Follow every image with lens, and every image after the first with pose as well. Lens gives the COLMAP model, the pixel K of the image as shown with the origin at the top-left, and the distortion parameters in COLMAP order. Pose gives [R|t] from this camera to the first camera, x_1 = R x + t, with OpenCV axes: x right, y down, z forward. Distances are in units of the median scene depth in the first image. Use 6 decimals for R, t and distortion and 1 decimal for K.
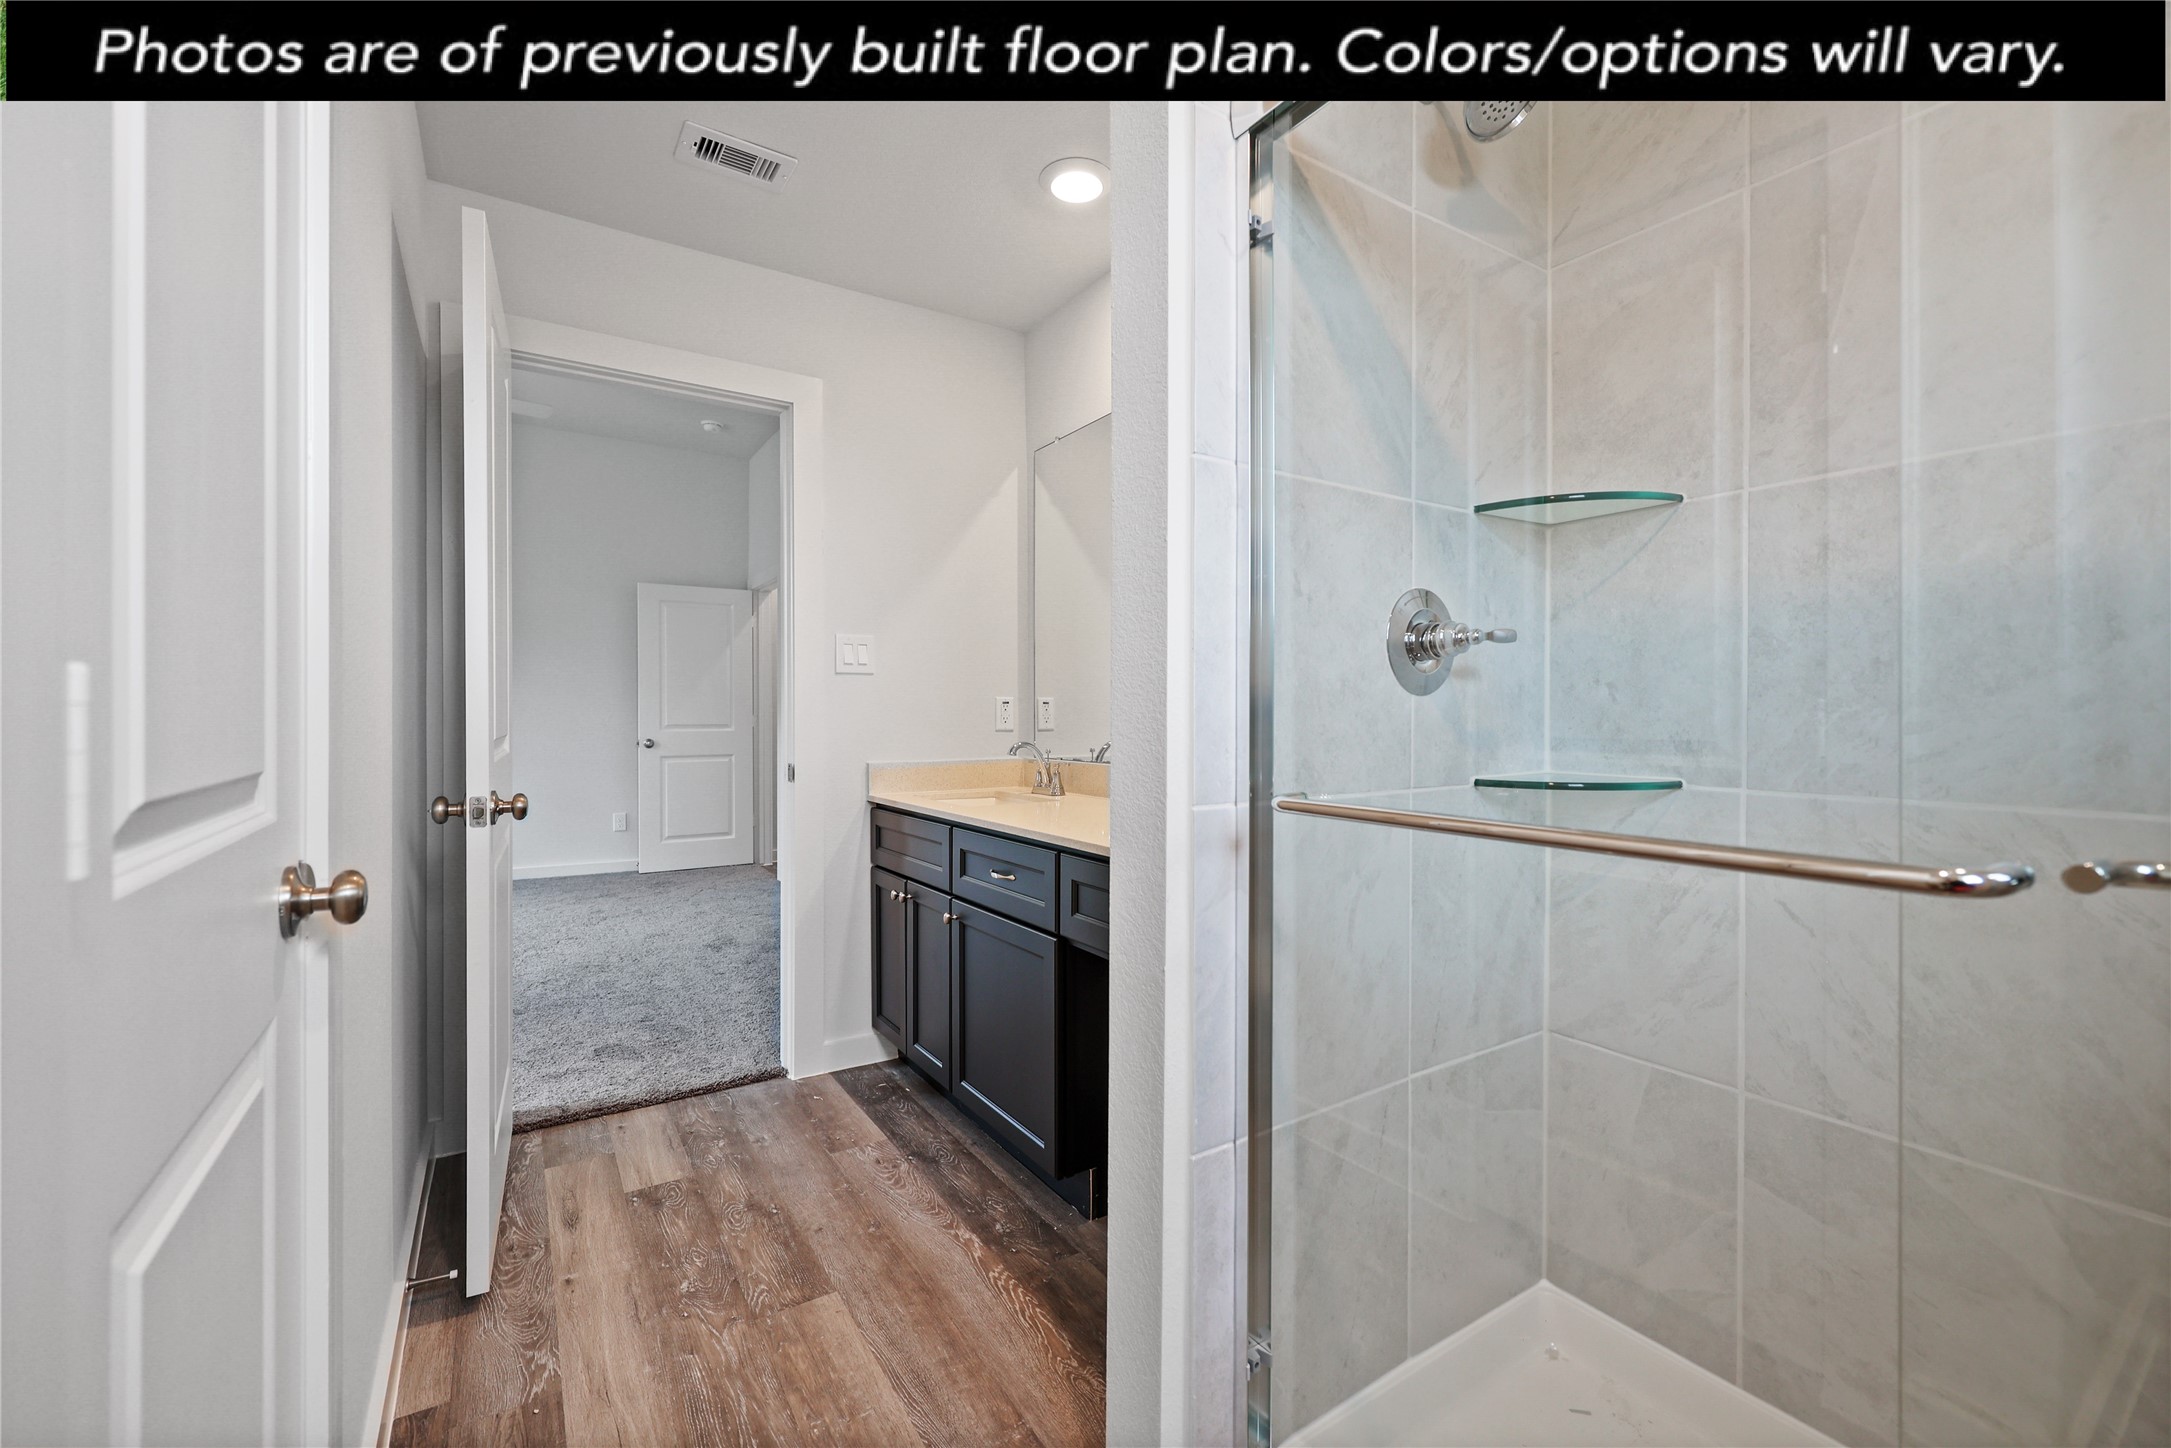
lens RADIAL K [[885.8, 0, 1084.6], [0, 885.8, 719.8], [0, 0, 1]] dist [-0.000277, -0.000178]
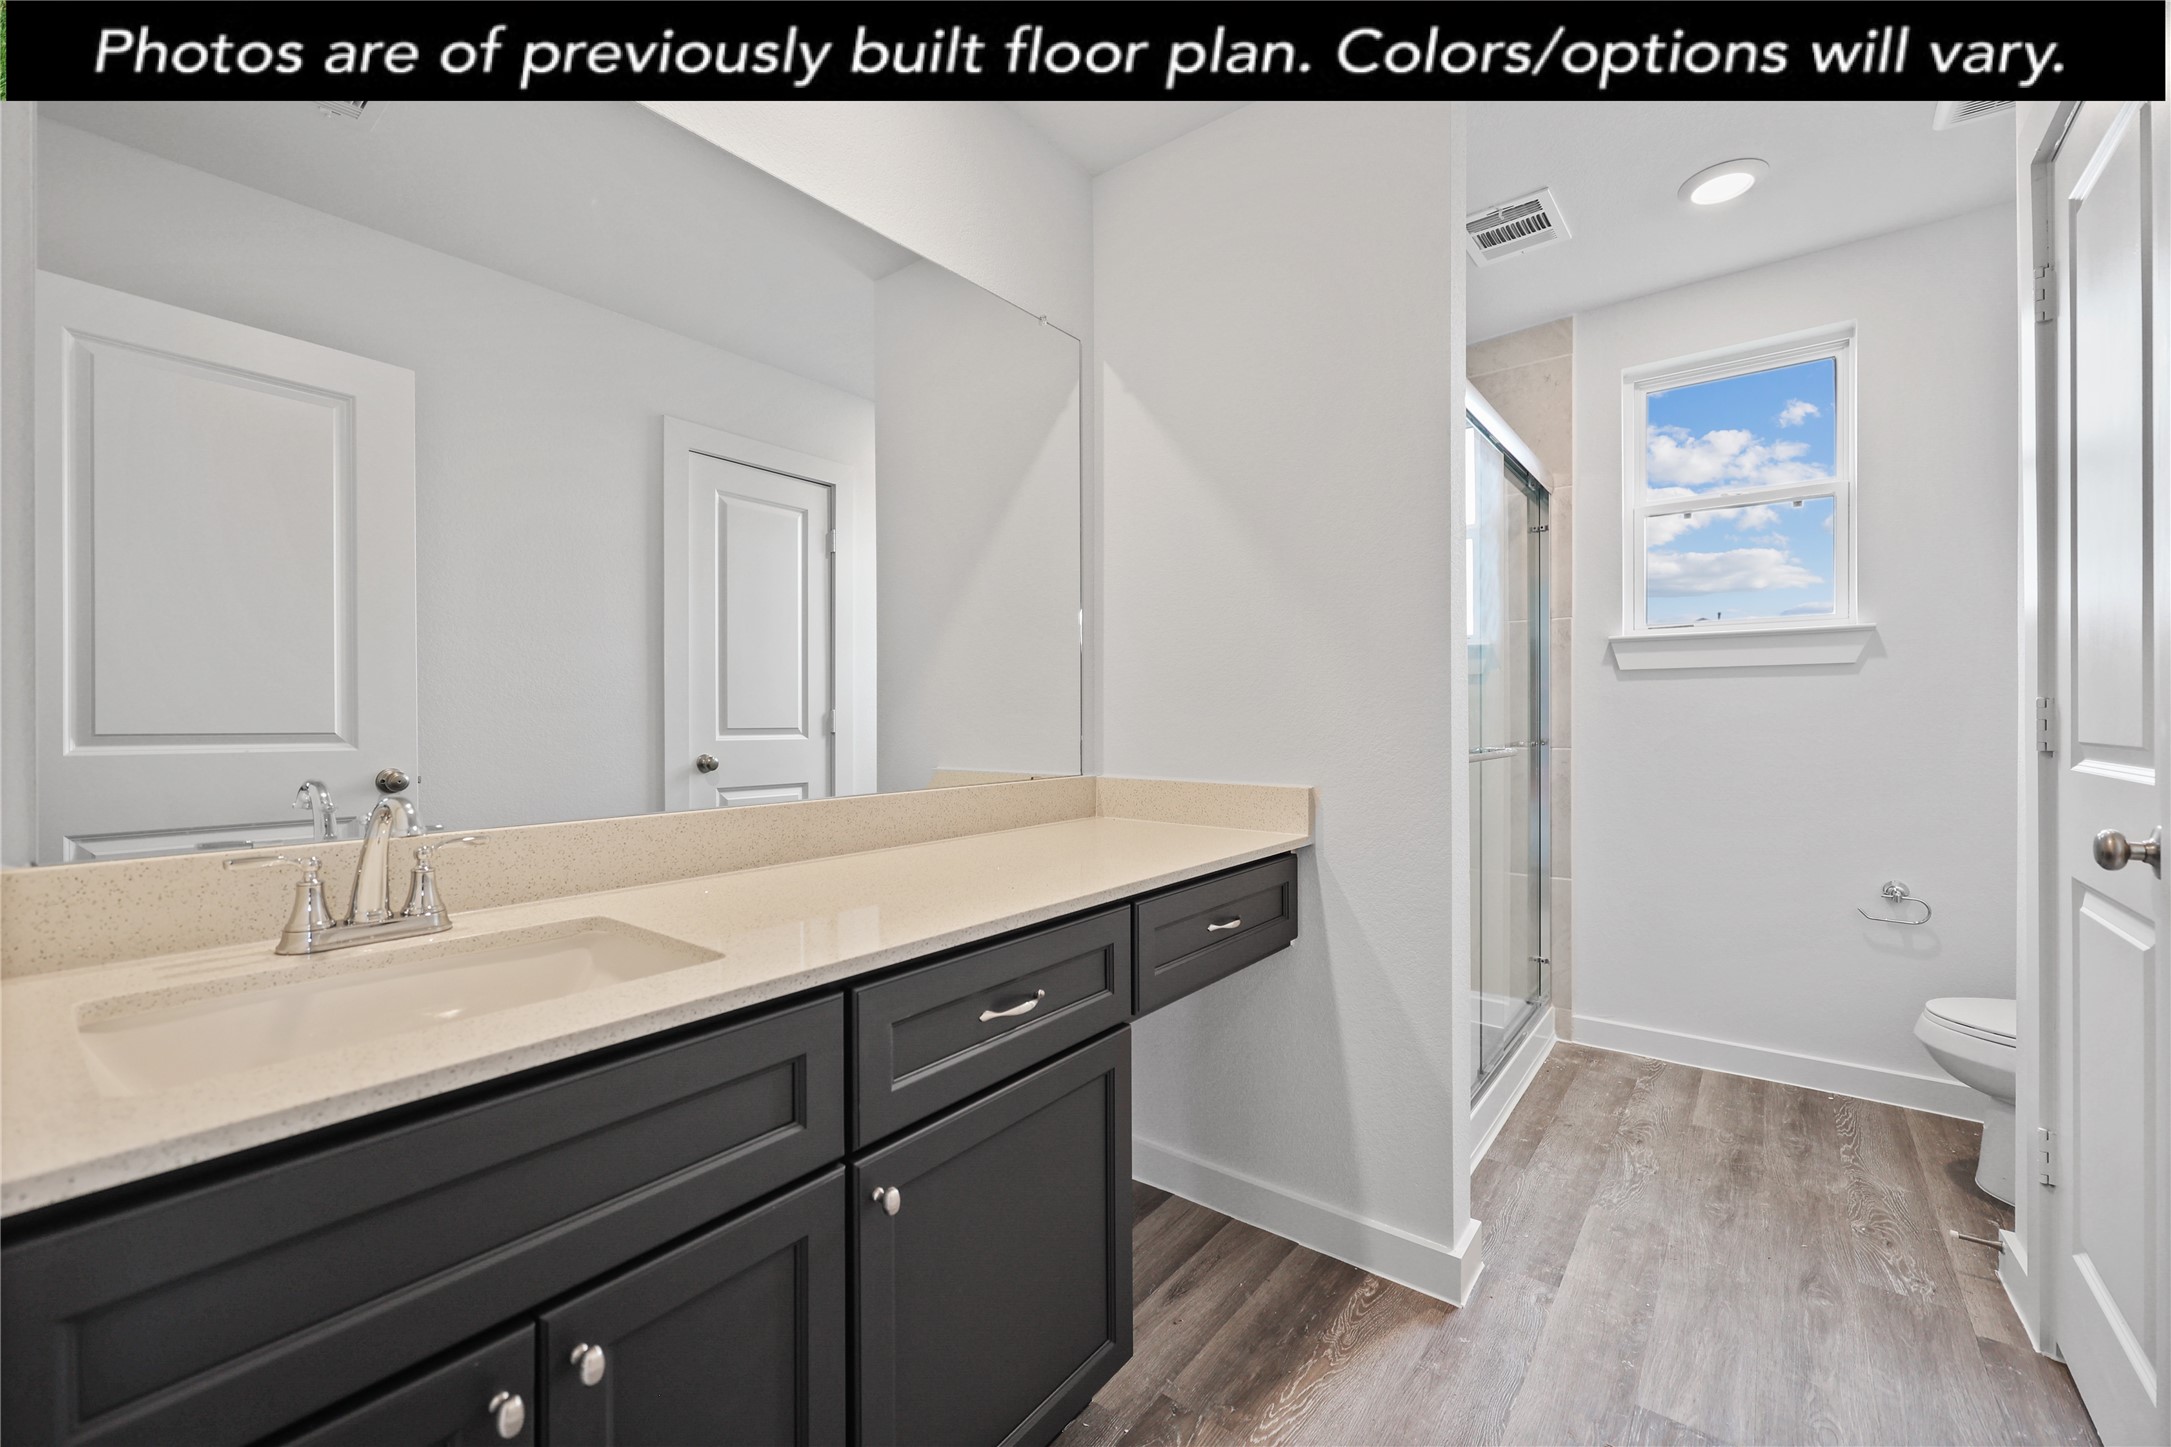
lens RADIAL K [[885.8, 0, 1084.6], [0, 885.8, 719.3], [0, 0, 1]] dist [-0.000277, -0.000178]
pose [[-0.326463, -0.005787, 0.945192, -0.850312], [0.002936, 0.999970, 0.007136, -0.008162], [-0.945205, 0.005105, -0.326436, 1.543971]]
